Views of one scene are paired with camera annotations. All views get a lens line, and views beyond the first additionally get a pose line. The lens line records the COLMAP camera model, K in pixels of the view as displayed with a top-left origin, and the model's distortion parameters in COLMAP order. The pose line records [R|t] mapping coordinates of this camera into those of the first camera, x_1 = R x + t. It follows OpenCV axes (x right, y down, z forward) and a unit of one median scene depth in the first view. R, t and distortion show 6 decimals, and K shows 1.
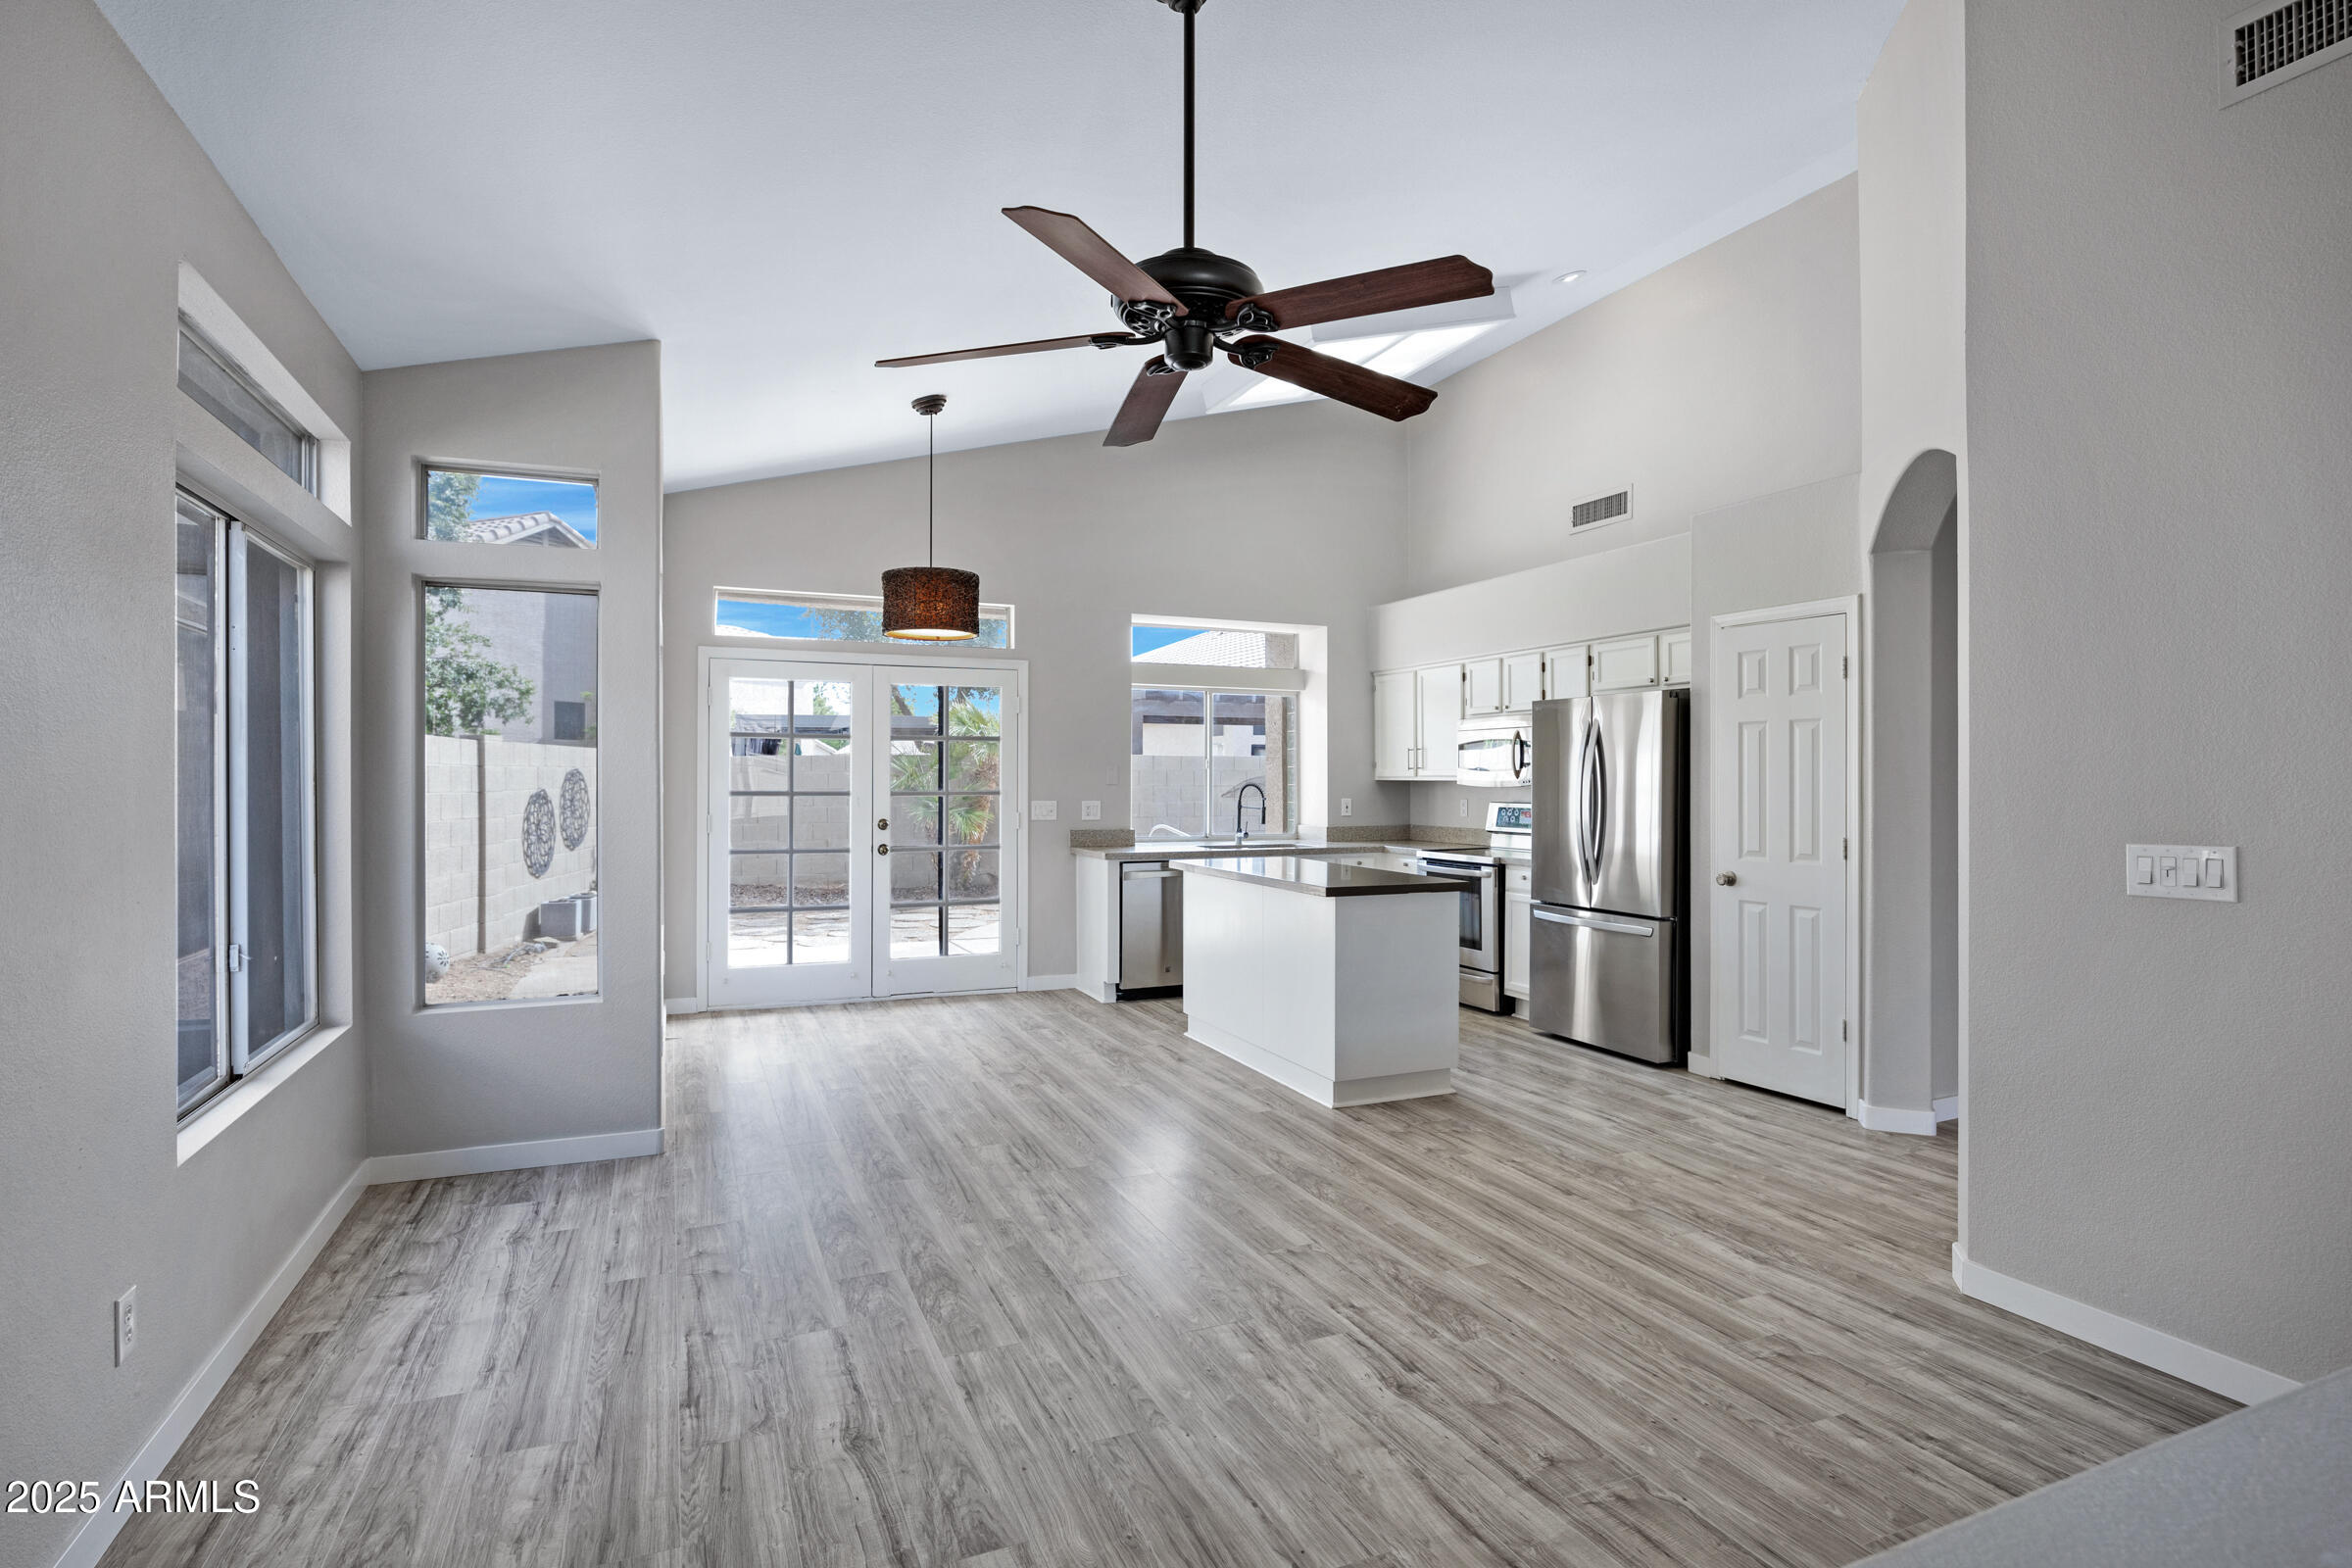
lens RADIAL K [[1218.8, 0, 1299.4], [0, 1218.8, 772.2], [0, 0, 1]] dist [-0.014754, 0.001158]
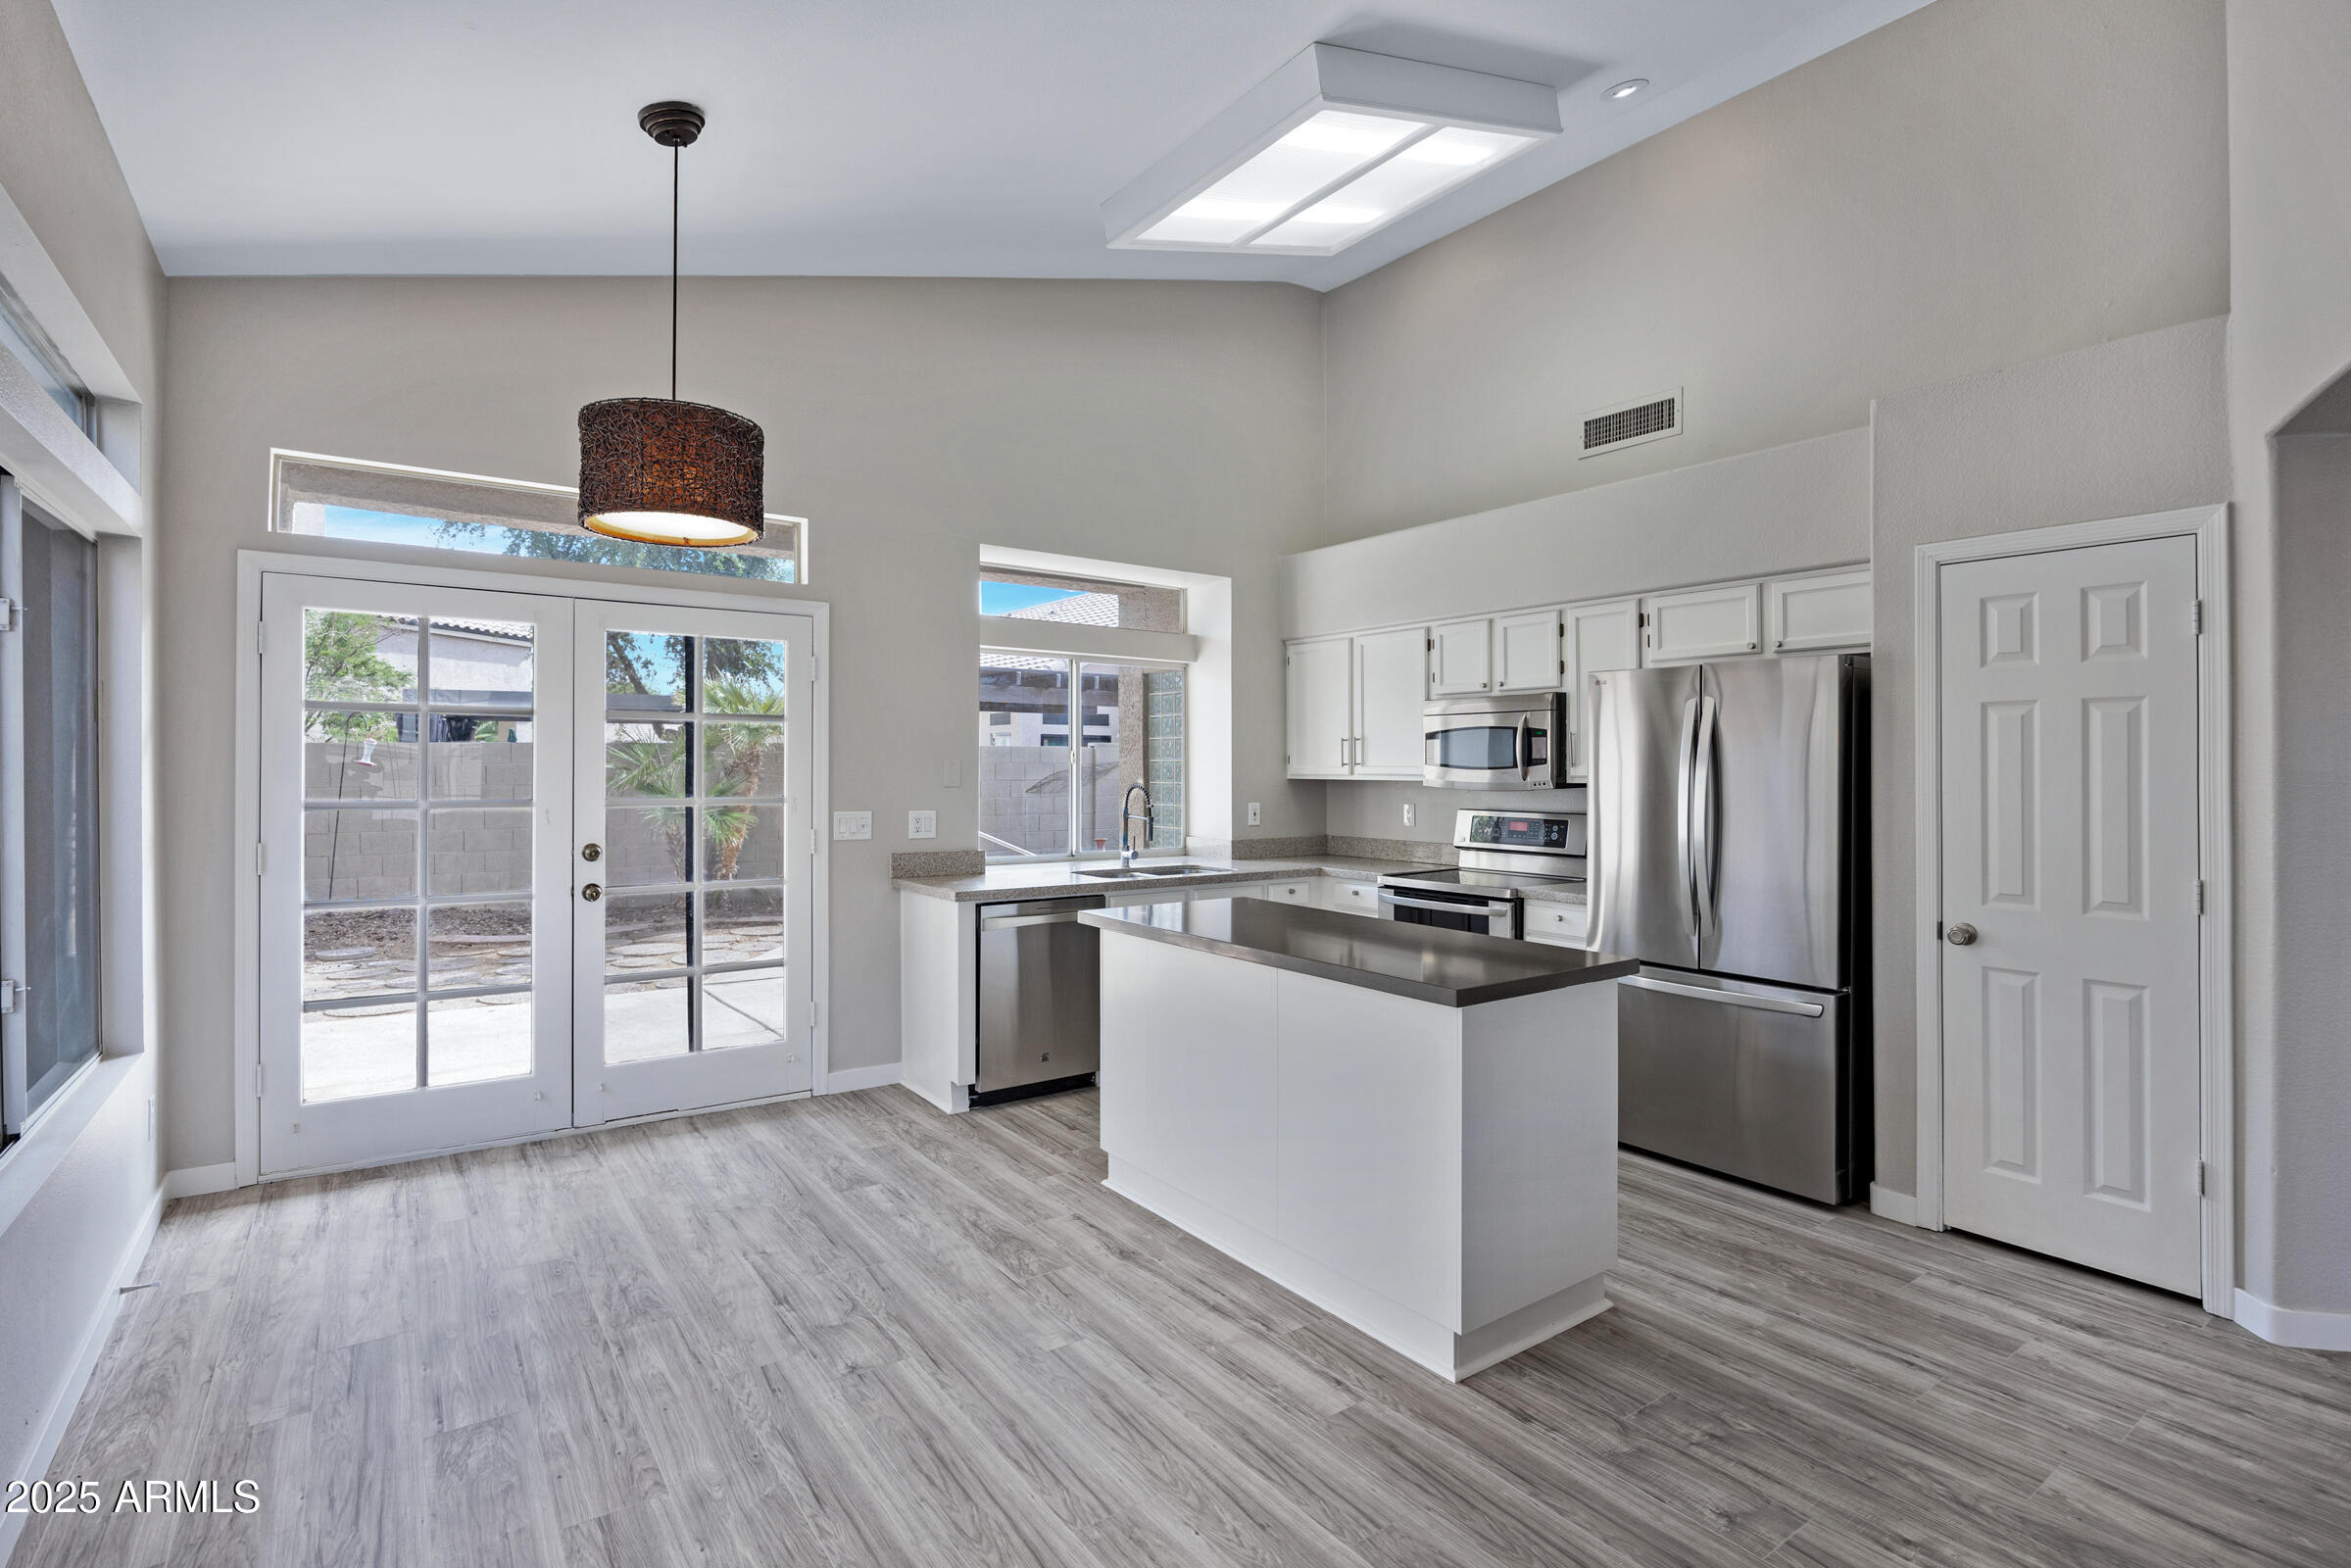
lens RADIAL K [[1127.5, 0, 1271.9], [0, 1127.5, 766.6], [0, 0, 1]] dist [-0.011961, -0.000683]
pose [[0.981085, 0.002342, 0.193561, -0.184286], [-0.003192, 0.999987, 0.004081, -0.008828], [-0.193549, -0.004622, 0.981080, 0.612503]]
